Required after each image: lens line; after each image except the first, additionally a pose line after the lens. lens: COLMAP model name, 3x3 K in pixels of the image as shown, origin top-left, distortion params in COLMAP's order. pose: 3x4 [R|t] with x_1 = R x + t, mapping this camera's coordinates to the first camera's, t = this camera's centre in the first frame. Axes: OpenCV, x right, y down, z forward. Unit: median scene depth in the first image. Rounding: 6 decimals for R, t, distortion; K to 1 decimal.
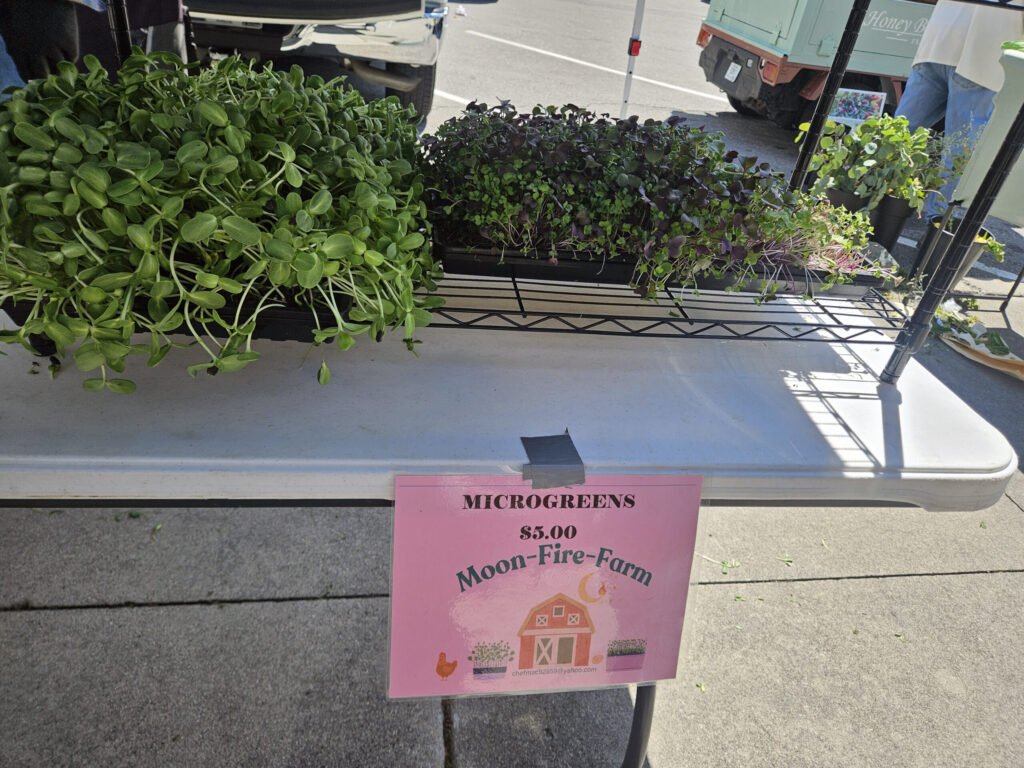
lens RADIAL K [[709.6, 0, 518.2], [0, 709.6, 385.4], [0, 0, 1]] dist [0.028175, -0.032399]
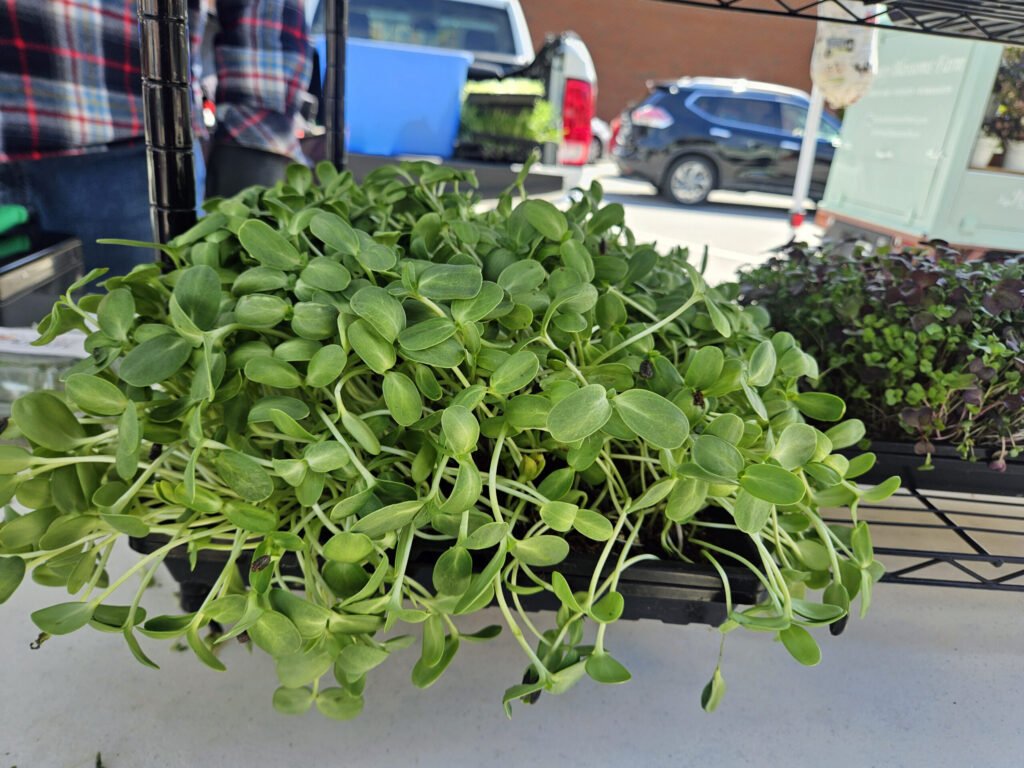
lens RADIAL K [[709.6, 0, 518.9], [0, 709.6, 384.5], [0, 0, 1]] dist [0.028175, -0.032399]
pose [[0.993208, 0.001994, -0.116335, -0.422813], [-0.030615, 0.969098, -0.244768, -0.118333], [0.112252, 0.246667, 0.962577, 0.521486]]
